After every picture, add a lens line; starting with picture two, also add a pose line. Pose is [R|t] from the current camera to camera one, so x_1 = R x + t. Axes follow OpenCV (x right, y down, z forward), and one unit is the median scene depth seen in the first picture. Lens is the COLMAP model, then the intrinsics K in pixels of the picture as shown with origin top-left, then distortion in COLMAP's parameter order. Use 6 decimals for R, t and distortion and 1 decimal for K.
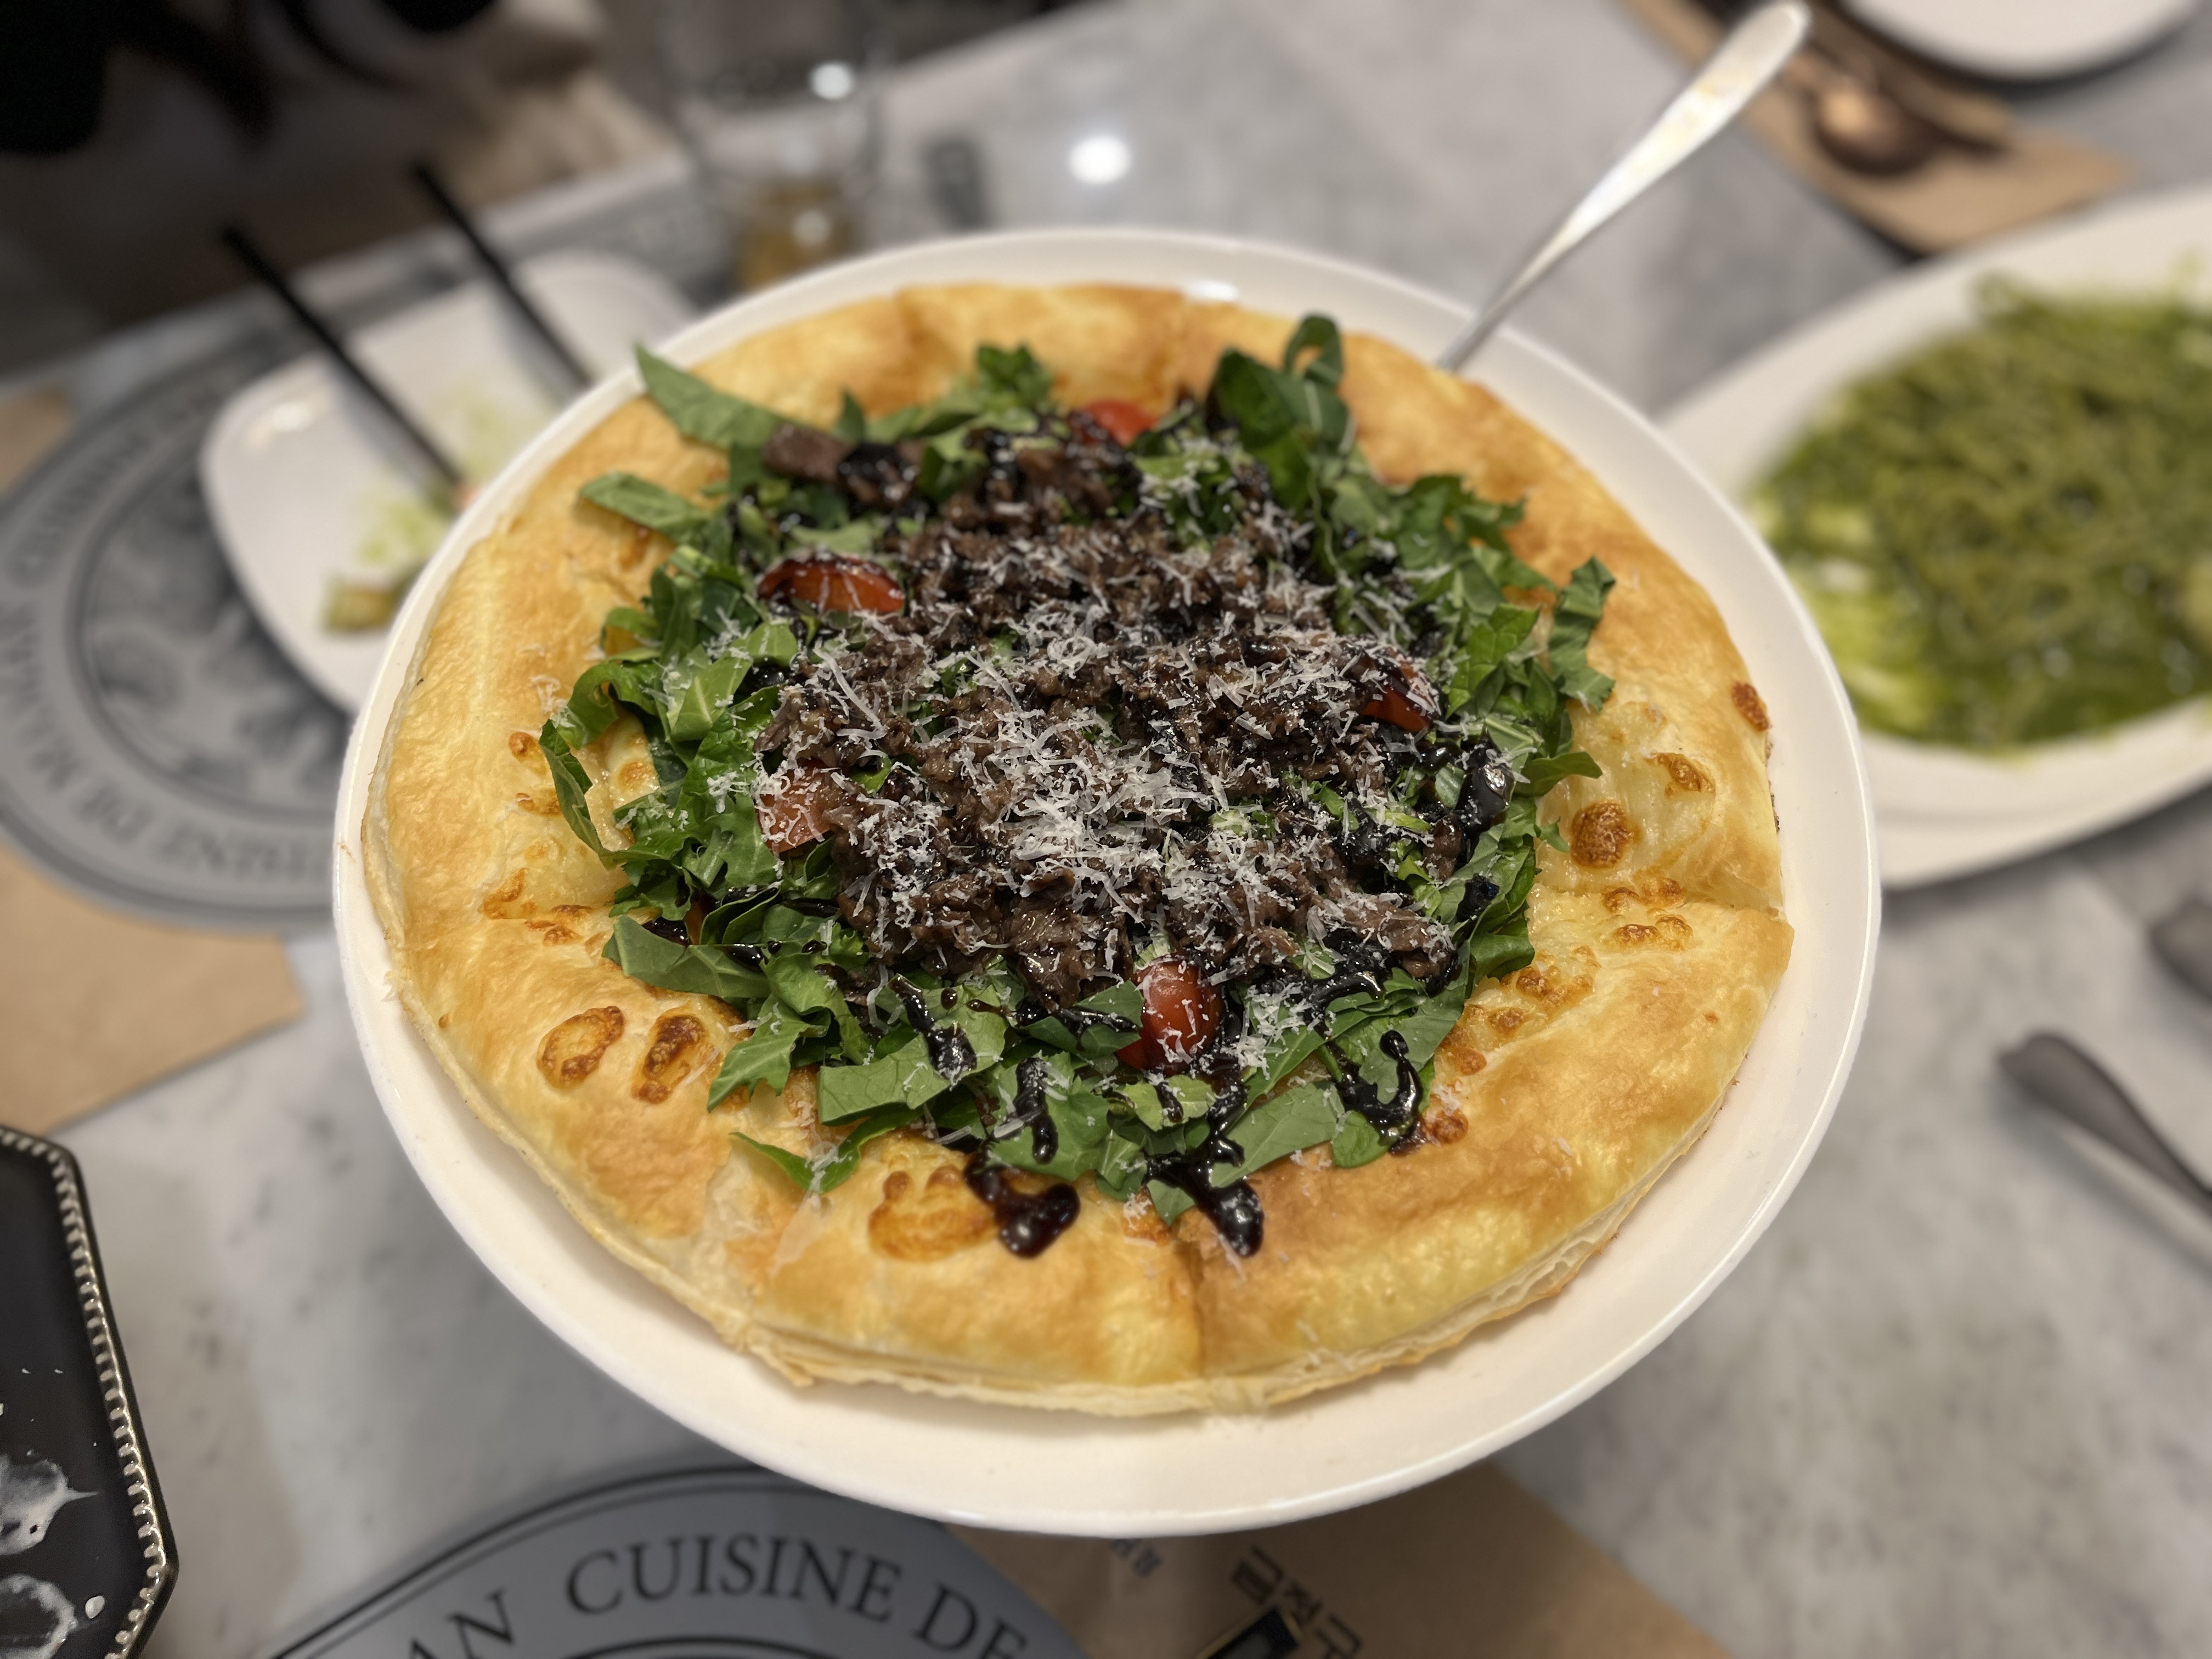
lens RADIAL K [[1687.8, 0, 1090.1], [0, 1687.8, 849.4], [0, 0, 1]] dist [0.065531, -0.085295]
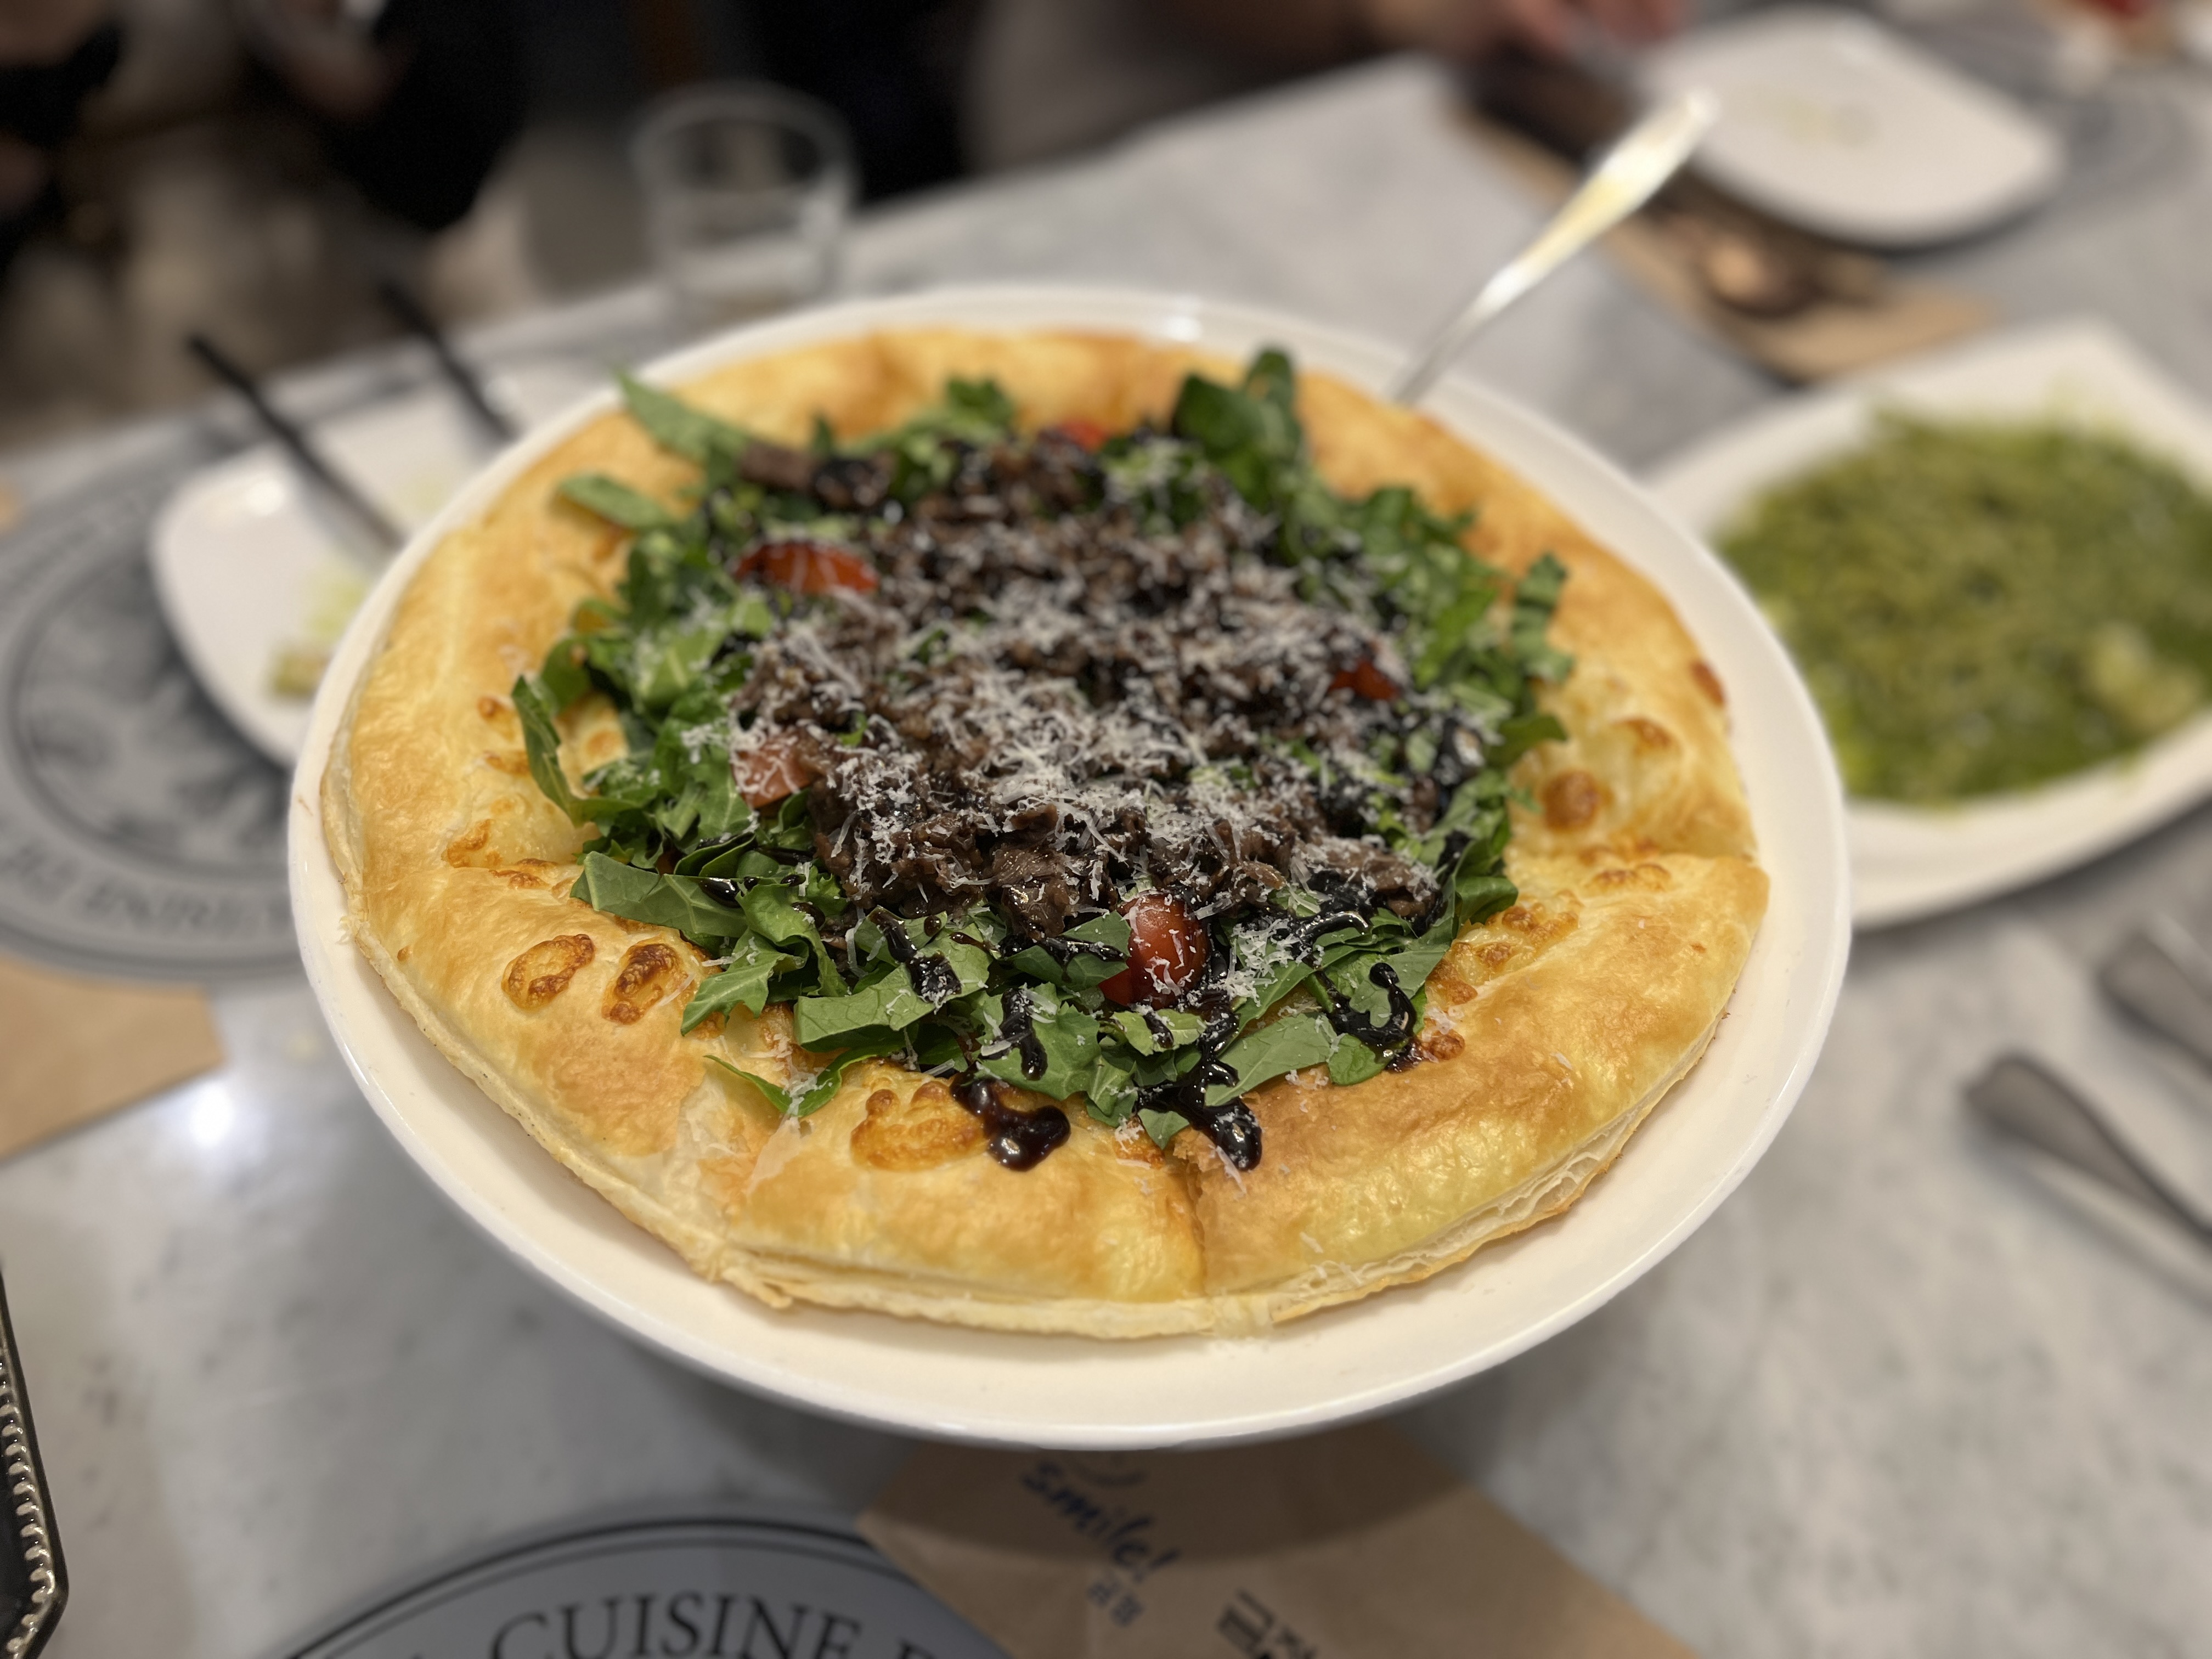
lens RADIAL K [[1687.8, 0, 1099.0], [0, 1687.8, 781.6], [0, 0, 1]] dist [0.065531, -0.085295]
pose [[0.998838, -0.002999, 0.048092, -0.029087], [0.010446, 0.987802, -0.155362, 0.136408], [-0.047039, 0.155684, 0.986686, 0.016716]]
